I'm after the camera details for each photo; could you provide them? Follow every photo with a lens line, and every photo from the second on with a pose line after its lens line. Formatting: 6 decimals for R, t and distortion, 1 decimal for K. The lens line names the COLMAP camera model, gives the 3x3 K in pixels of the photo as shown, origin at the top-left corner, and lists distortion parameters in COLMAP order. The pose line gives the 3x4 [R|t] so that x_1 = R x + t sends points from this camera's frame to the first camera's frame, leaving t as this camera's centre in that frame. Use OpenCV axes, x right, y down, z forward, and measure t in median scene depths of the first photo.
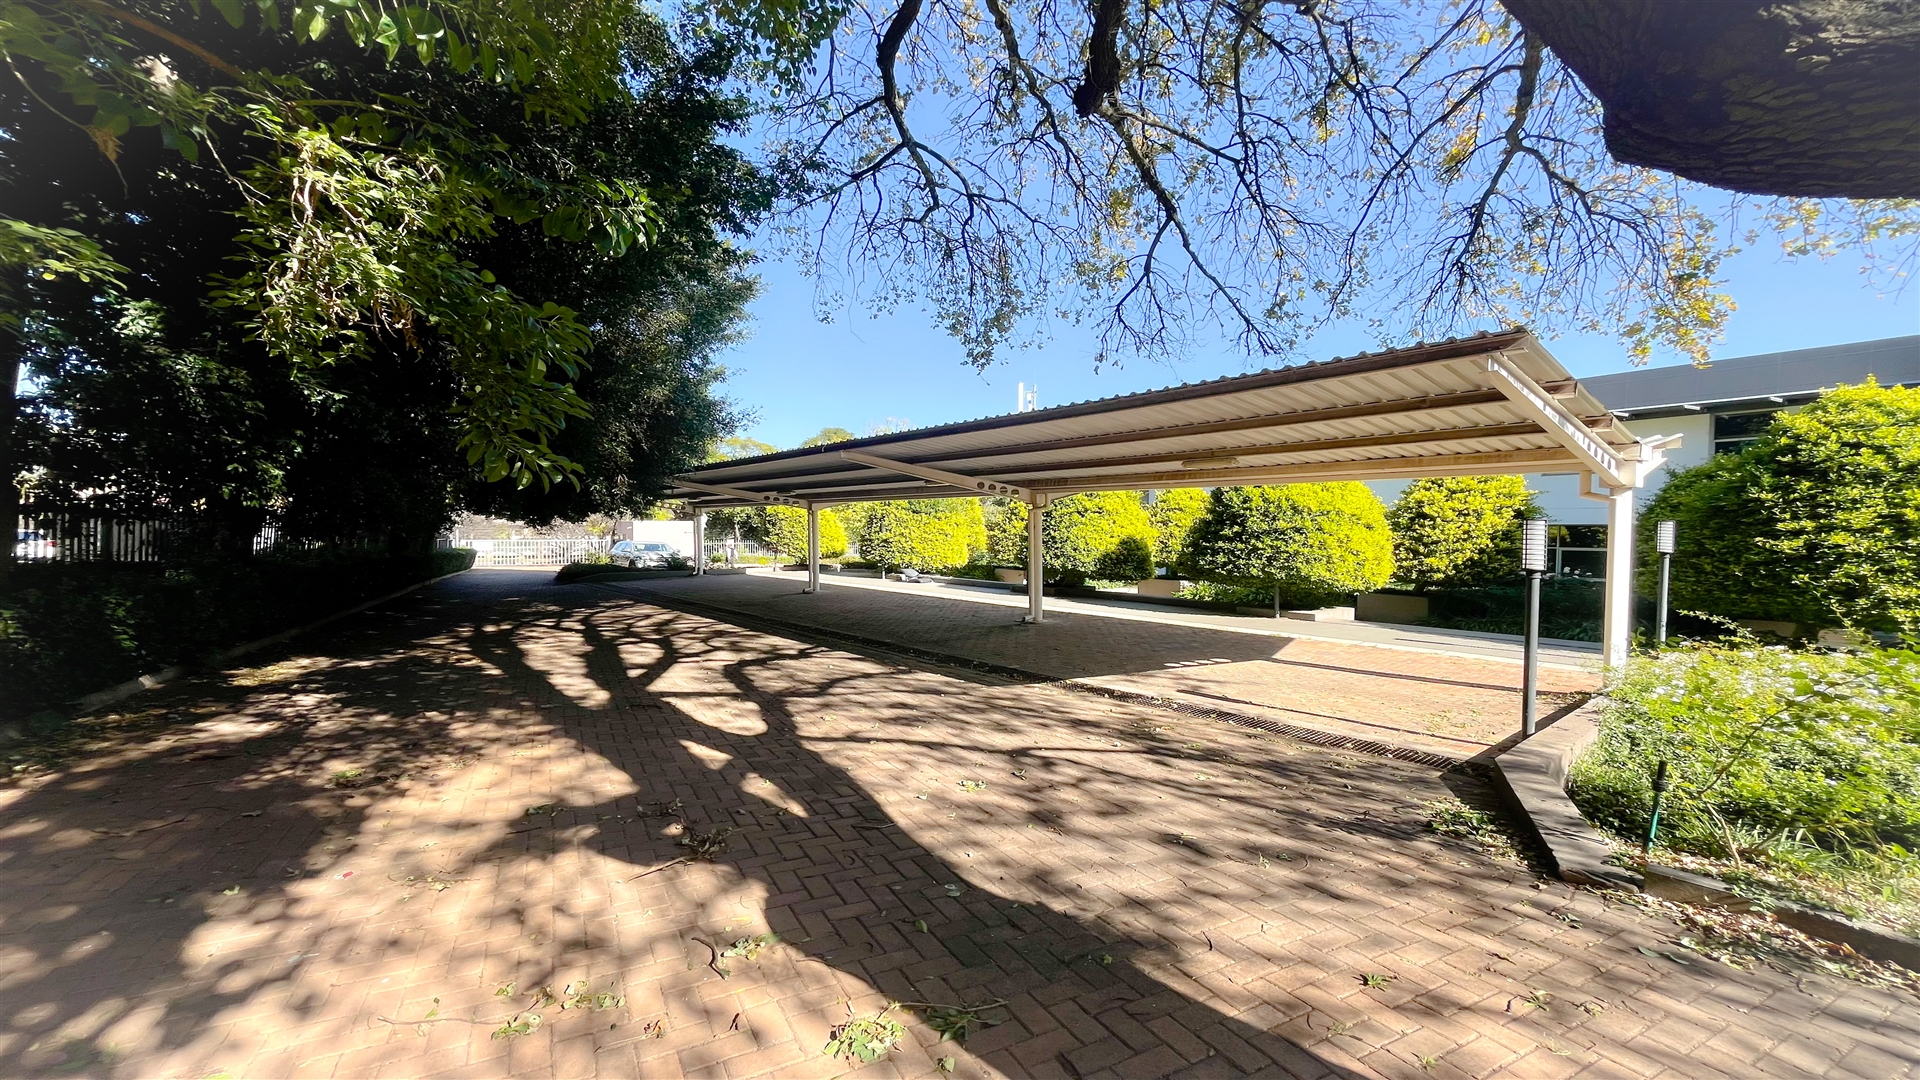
lens RADIAL K [[784.8, 0, 959.4], [0, 784.8, 539.7], [0, 0, 1]] dist [0.002570, -0.000062]
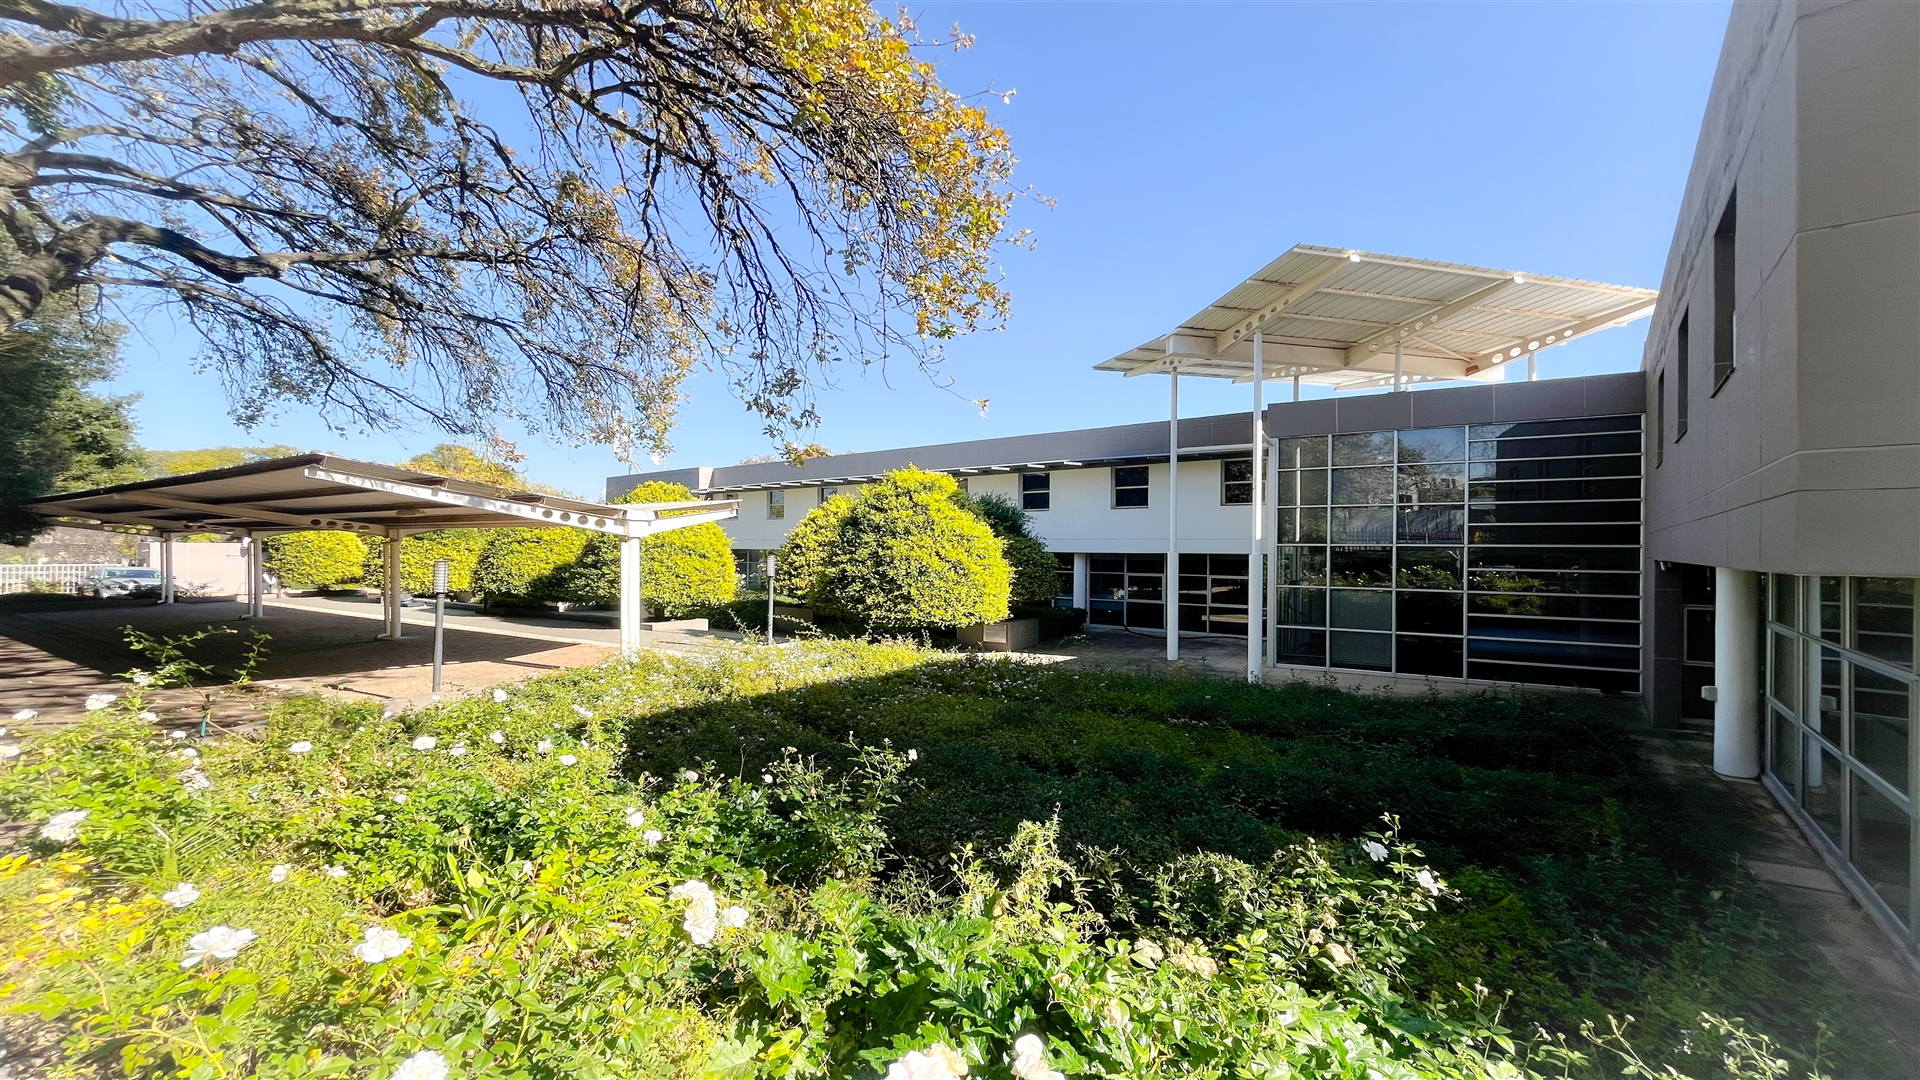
lens RADIAL K [[784.8, 0, 949.8], [0, 784.8, 545.2], [0, 0, 1]] dist [0.002570, -0.000062]
pose [[0.958879, 0.002630, 0.283804, 0.833487], [0.002803, 0.999821, -0.018735, -0.013942], [-0.283803, 0.018760, 0.958699, -0.539567]]
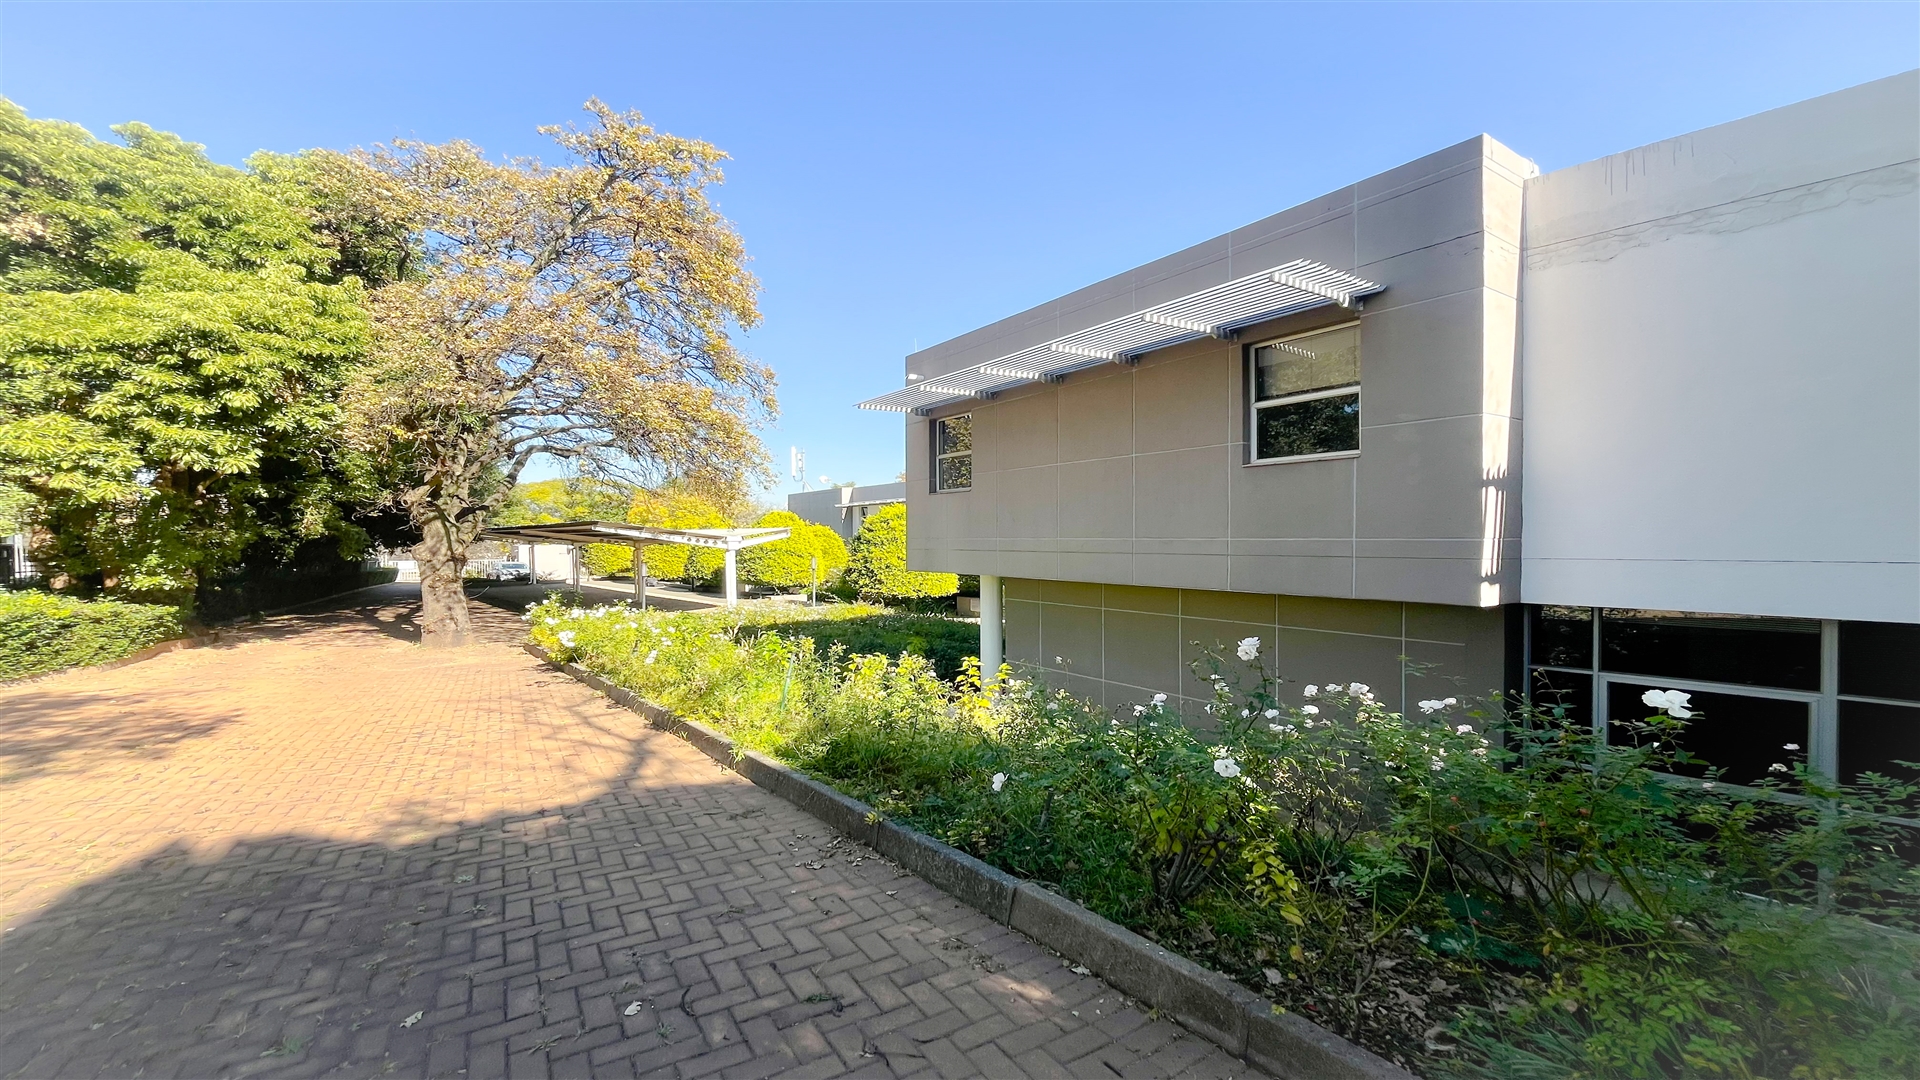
lens RADIAL K [[784.8, 0, 967.0], [0, 784.8, 543.1], [0, 0, 1]] dist [0.002570, -0.000062]
pose [[0.999671, -0.007210, 0.024617, 1.408671], [0.007460, 0.999921, -0.010090, -0.041070], [-0.024543, 0.010271, 0.999646, -1.754540]]
